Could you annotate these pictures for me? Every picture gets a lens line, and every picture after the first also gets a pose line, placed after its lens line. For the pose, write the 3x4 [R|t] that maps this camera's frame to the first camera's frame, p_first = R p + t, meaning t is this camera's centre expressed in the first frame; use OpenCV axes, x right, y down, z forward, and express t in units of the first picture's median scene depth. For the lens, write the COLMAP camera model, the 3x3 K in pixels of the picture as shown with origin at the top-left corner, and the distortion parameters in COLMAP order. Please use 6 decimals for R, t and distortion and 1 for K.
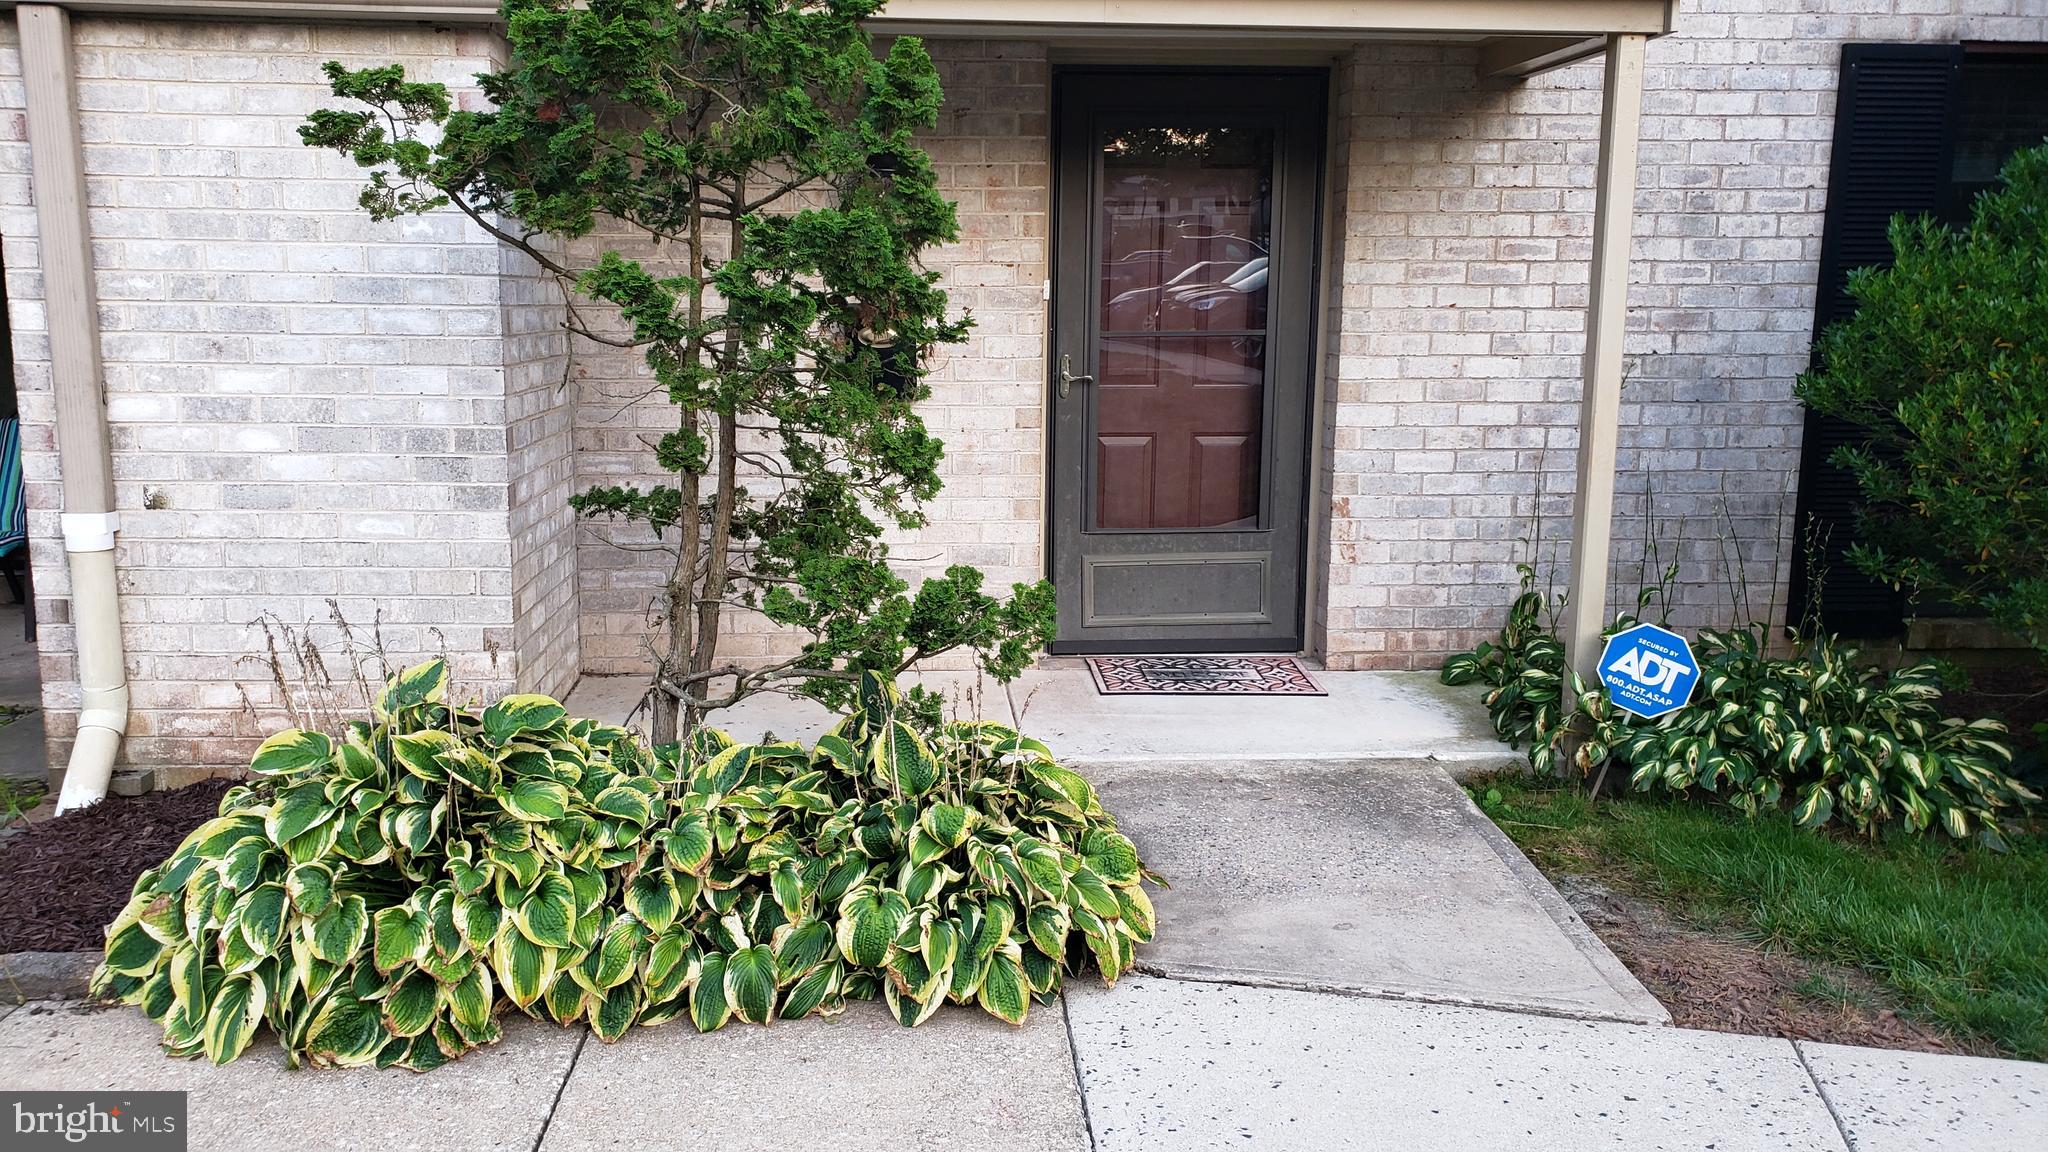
lens RADIAL K [[1660.7, 0, 1024.0], [0, 1660.7, 576.0], [0, 0, 1]] dist [0.110493, -0.145750]
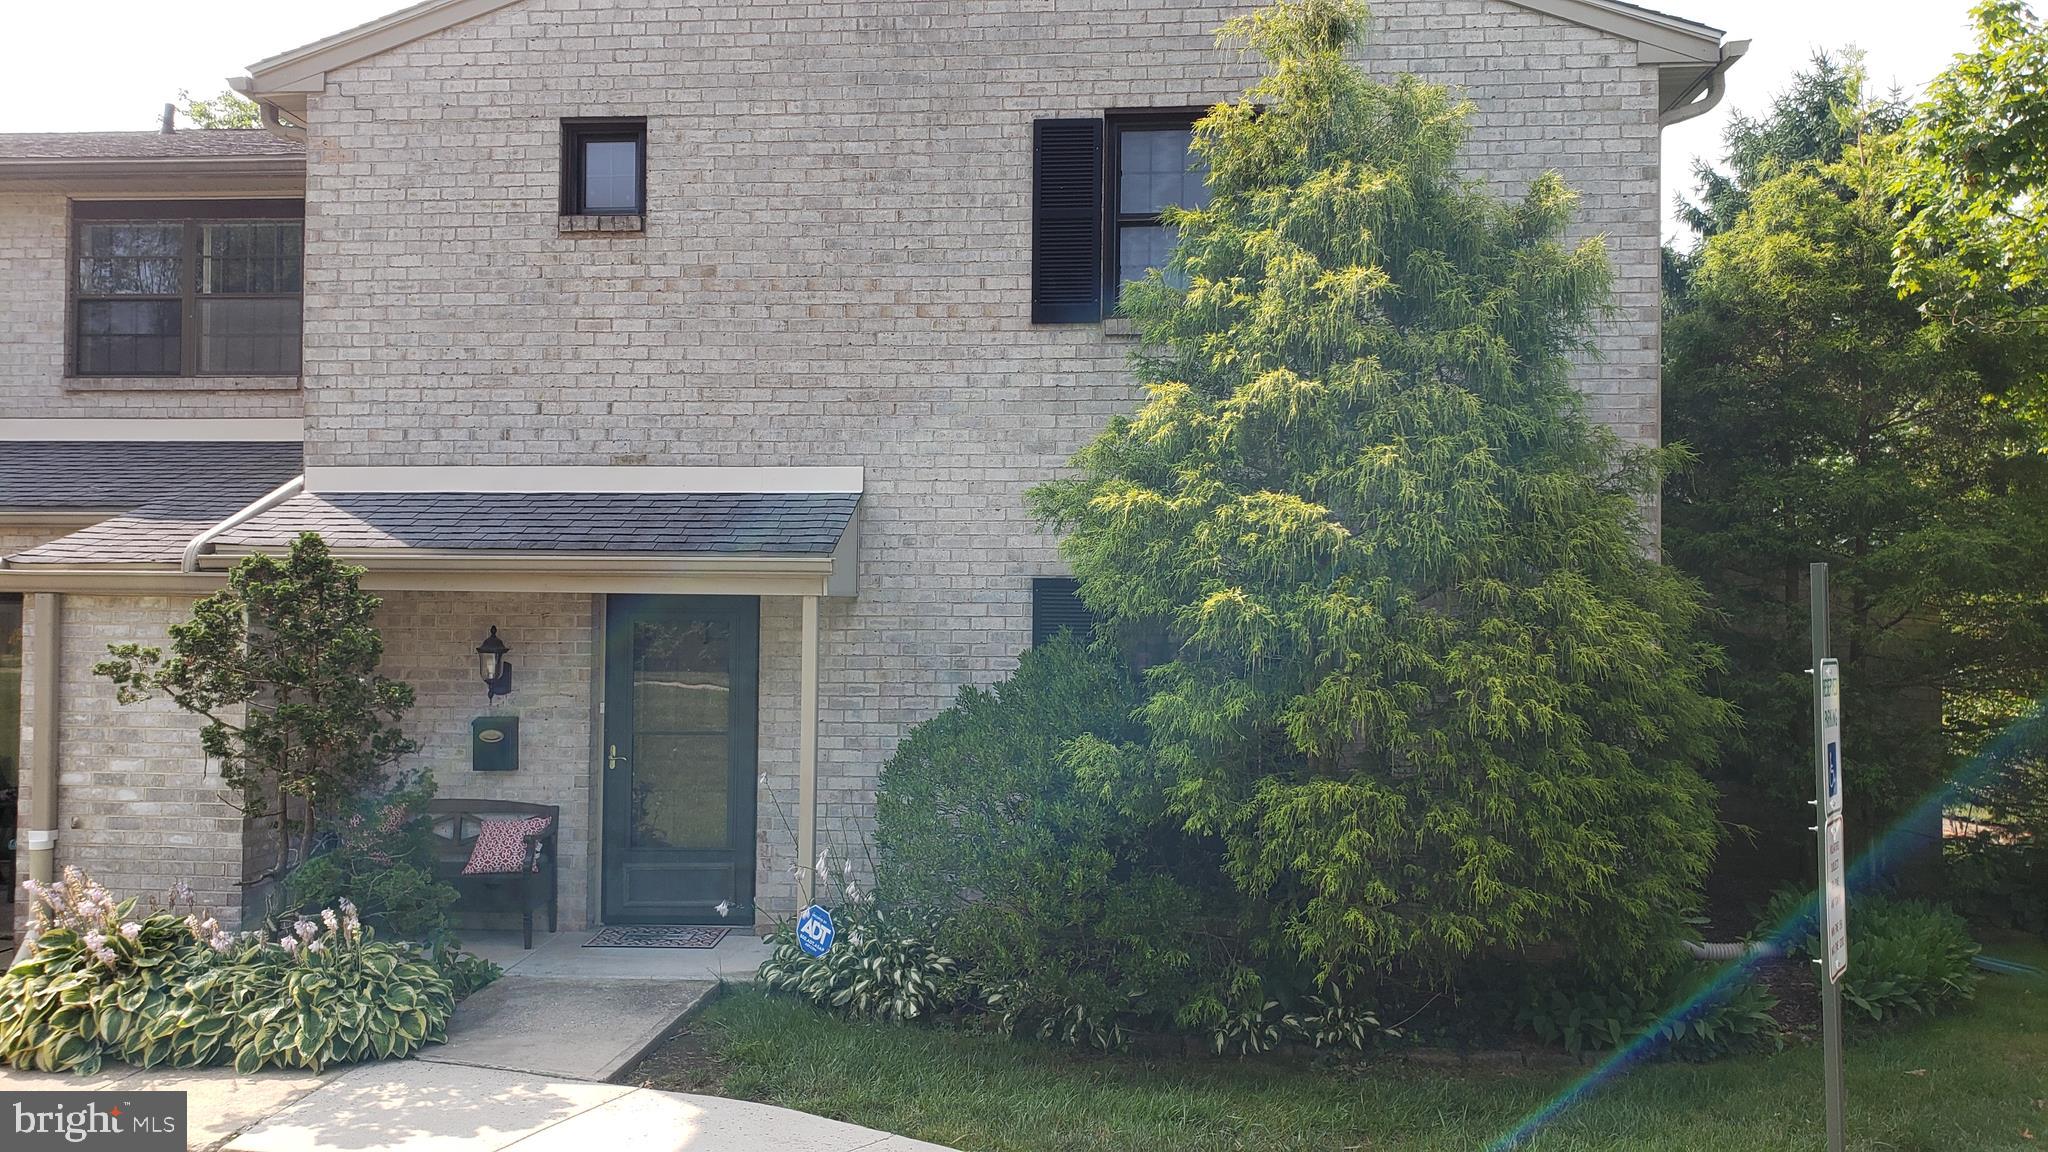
lens RADIAL K [[1660.7, 0, 1024.0], [0, 1660.7, 576.0], [0, 0, 1]] dist [0.110493, -0.145750]
pose [[0.988717, 0.000222, -0.149795, 0.887352], [-0.027973, 0.982682, -0.183177, 0.002548], [0.147161, 0.185301, 0.971600, -0.832130]]
